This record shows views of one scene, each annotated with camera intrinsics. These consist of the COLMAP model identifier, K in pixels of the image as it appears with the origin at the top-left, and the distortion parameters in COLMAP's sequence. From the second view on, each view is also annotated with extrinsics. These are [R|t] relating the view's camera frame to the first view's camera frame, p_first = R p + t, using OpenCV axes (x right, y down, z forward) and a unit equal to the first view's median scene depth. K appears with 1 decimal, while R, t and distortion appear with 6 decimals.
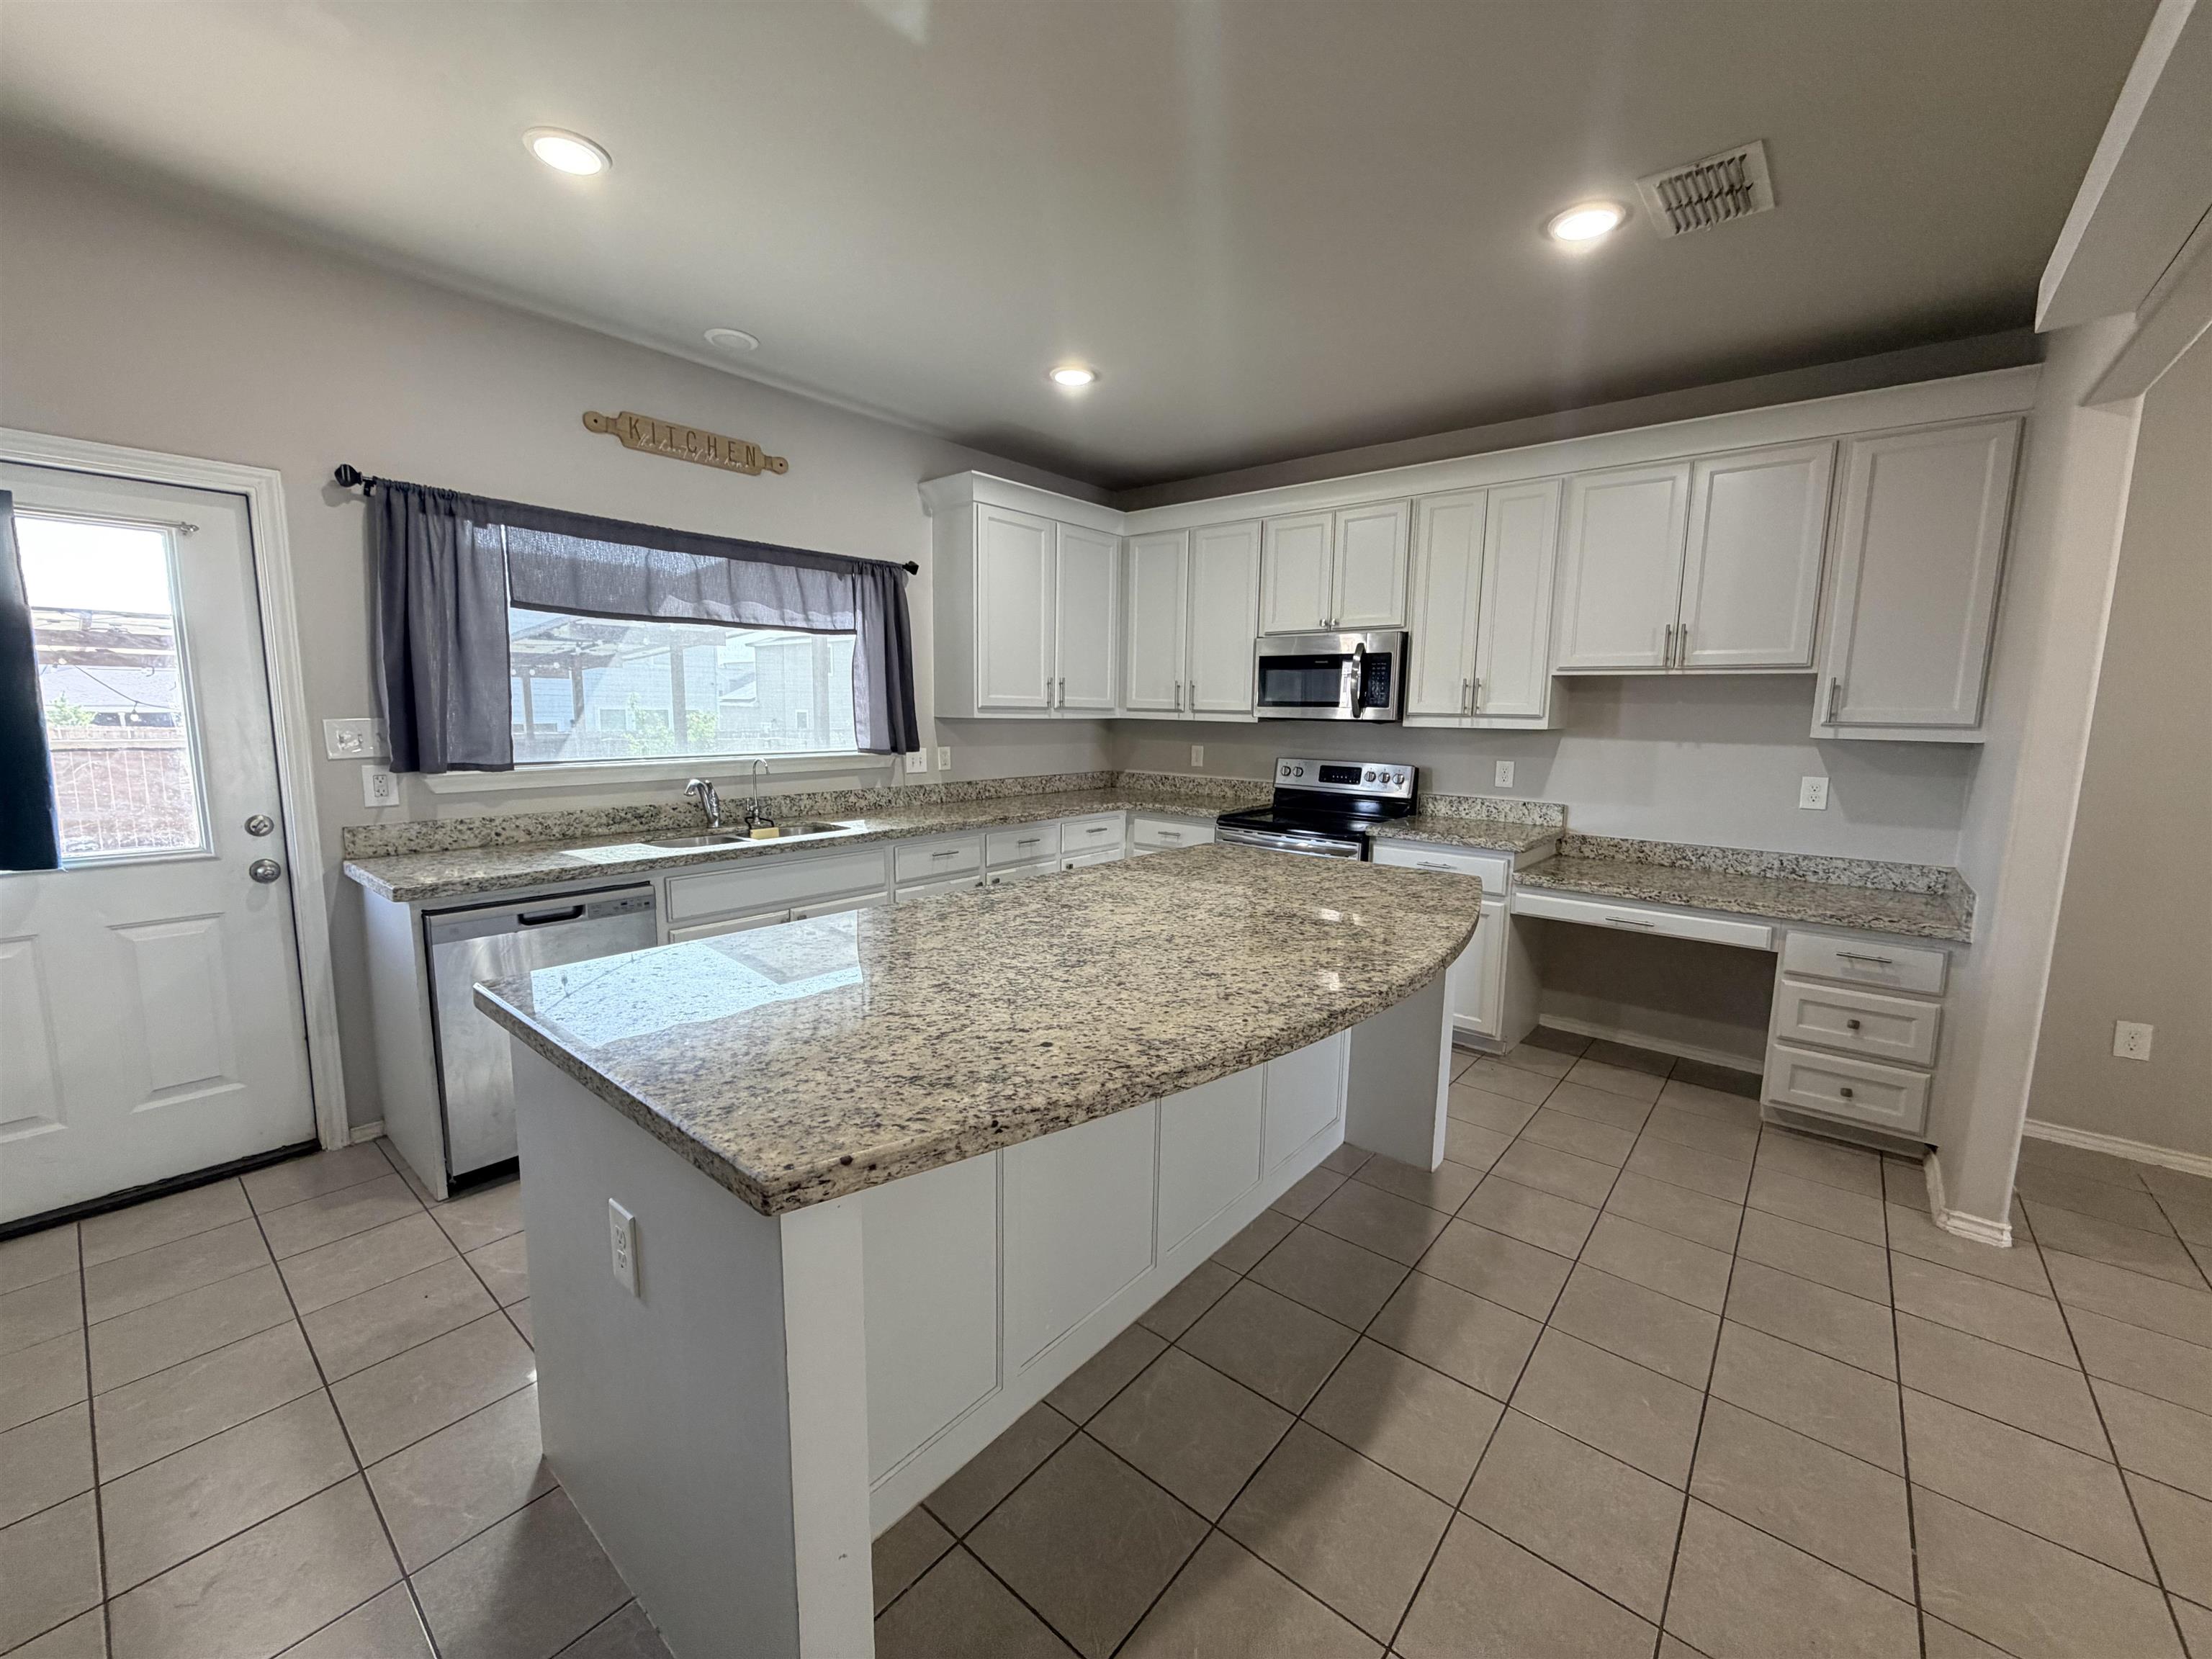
lens RADIAL K [[881.4, 0, 1101.2], [0, 881.4, 827.2], [0, 0, 1]] dist [-0.001968, 0.001275]
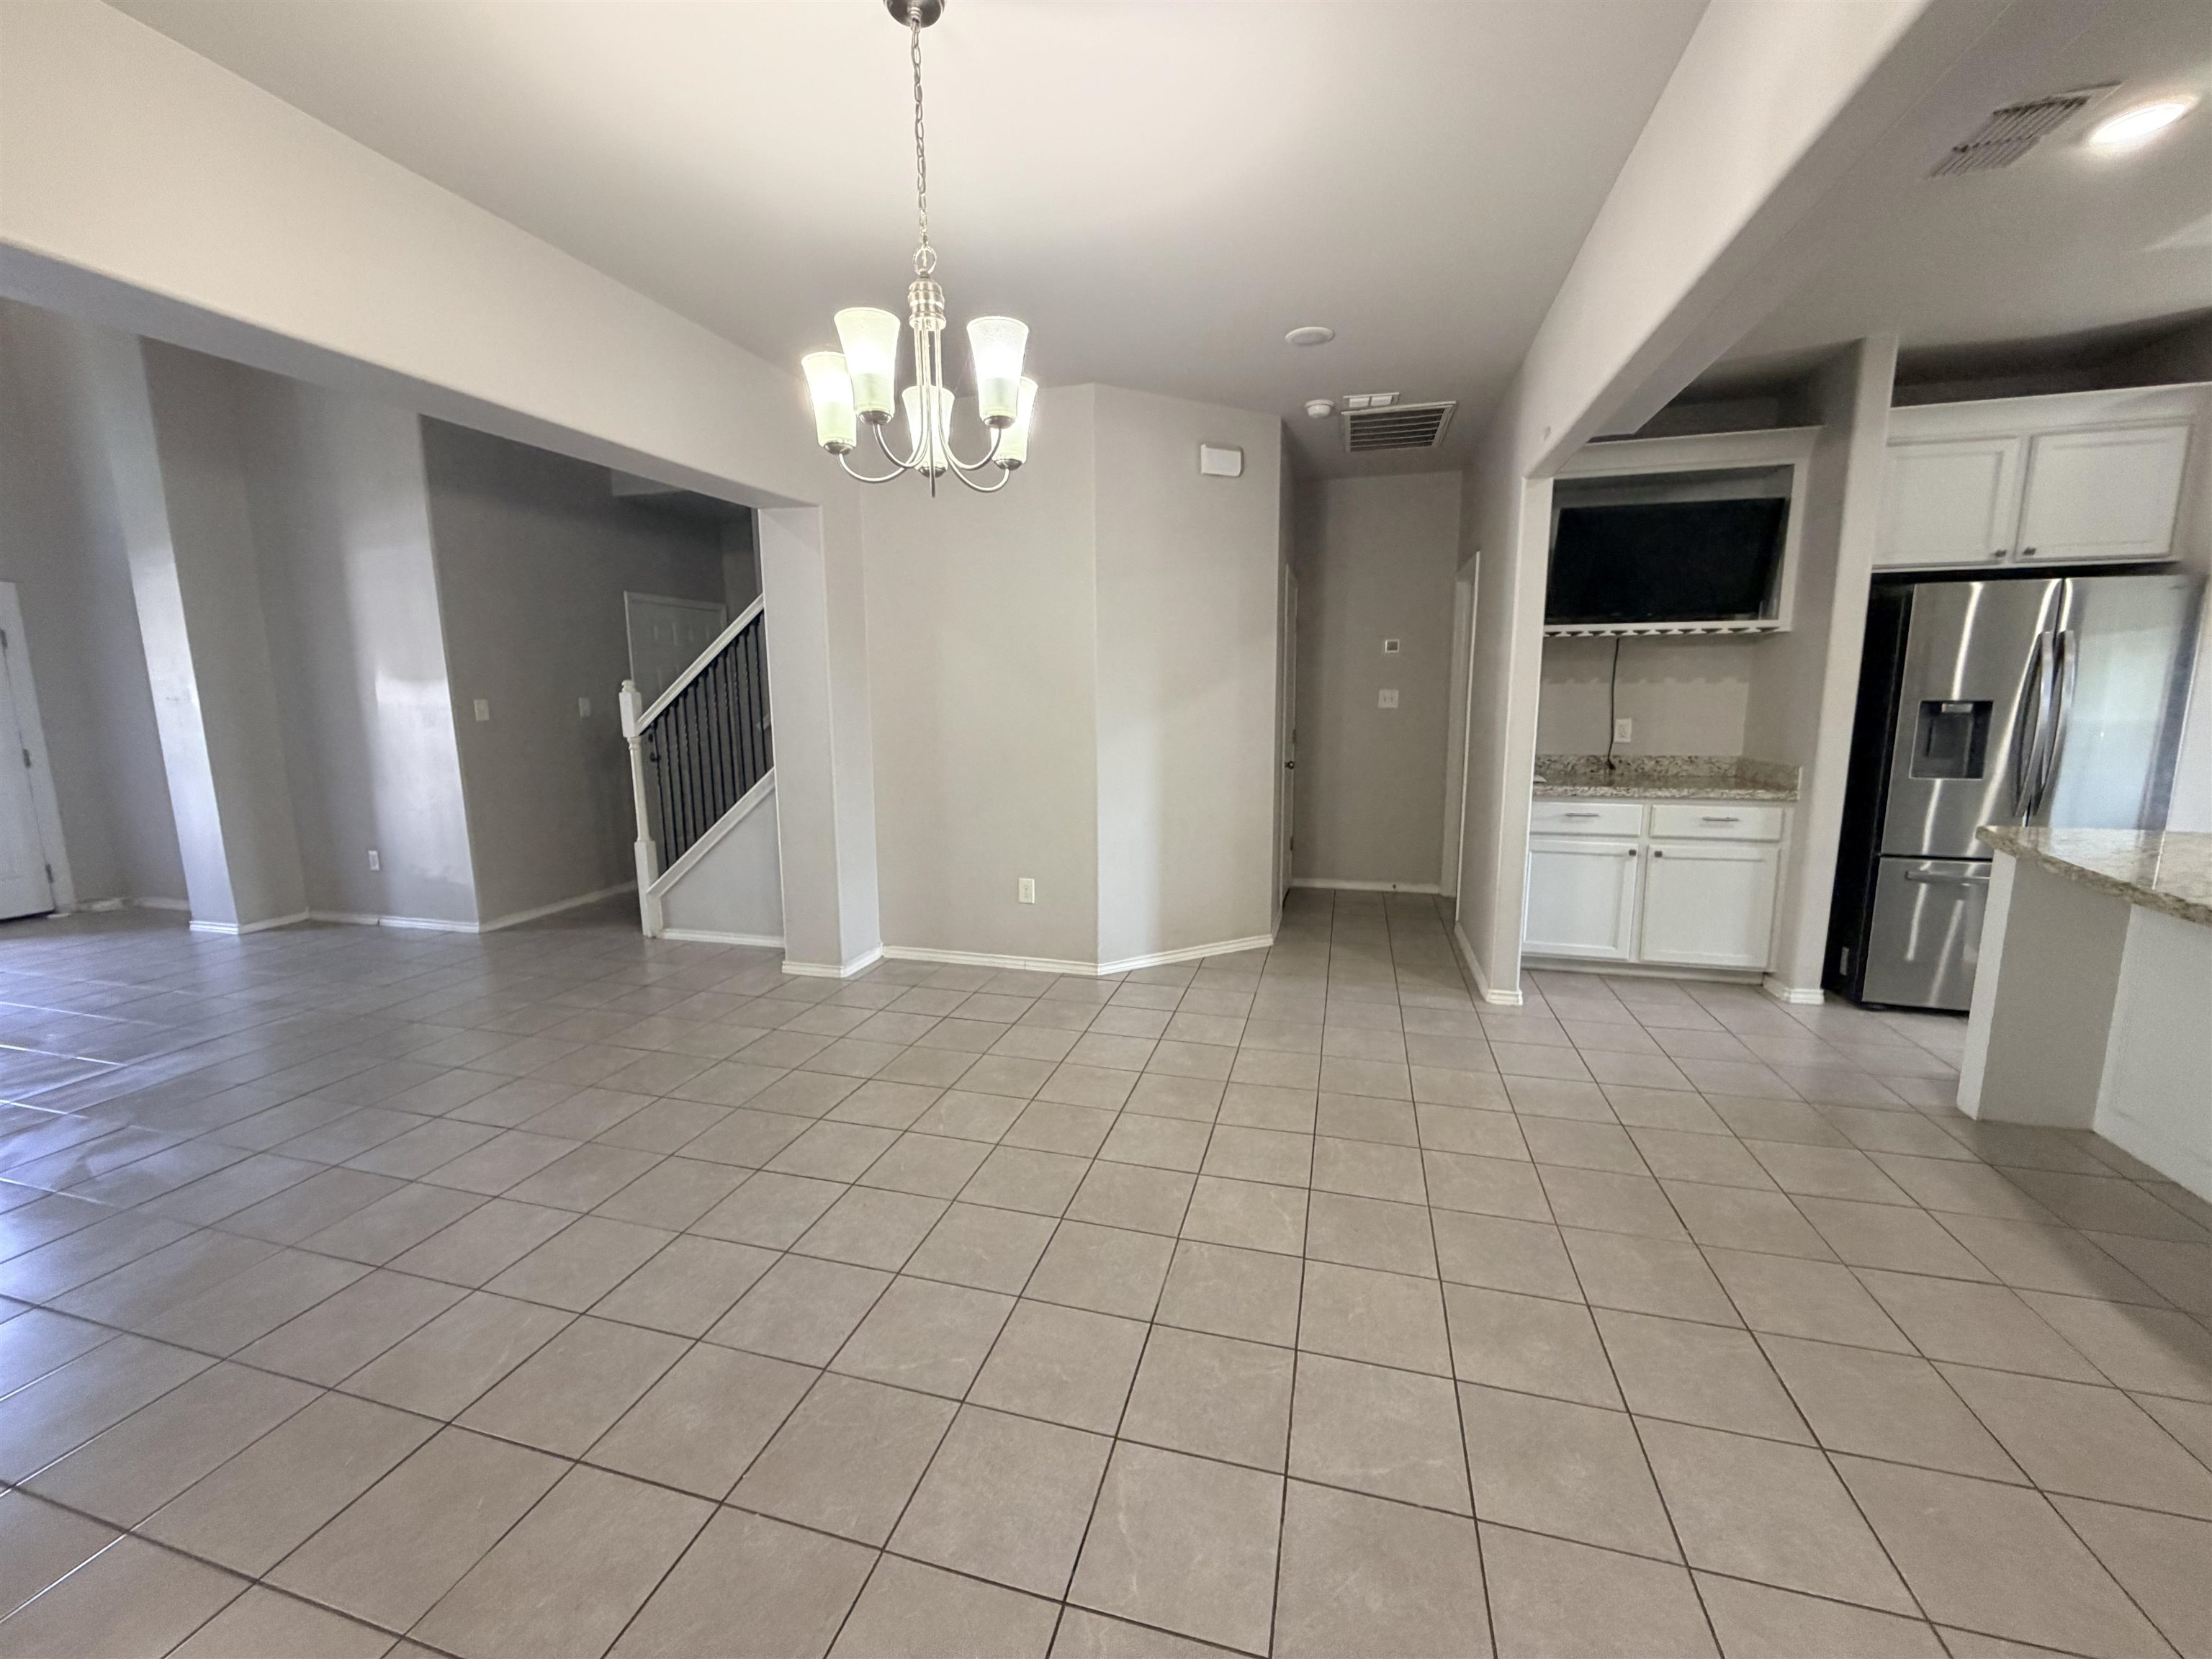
lens RADIAL K [[881.4, 0, 1098.7], [0, 881.4, 827.6], [0, 0, 1]] dist [-0.001968, 0.001275]
pose [[-0.913838, 0.056866, -0.402077, 0.835594], [-0.059518, 0.960697, 0.271143, -0.053996], [0.401693, 0.271712, -0.874537, 0.563587]]
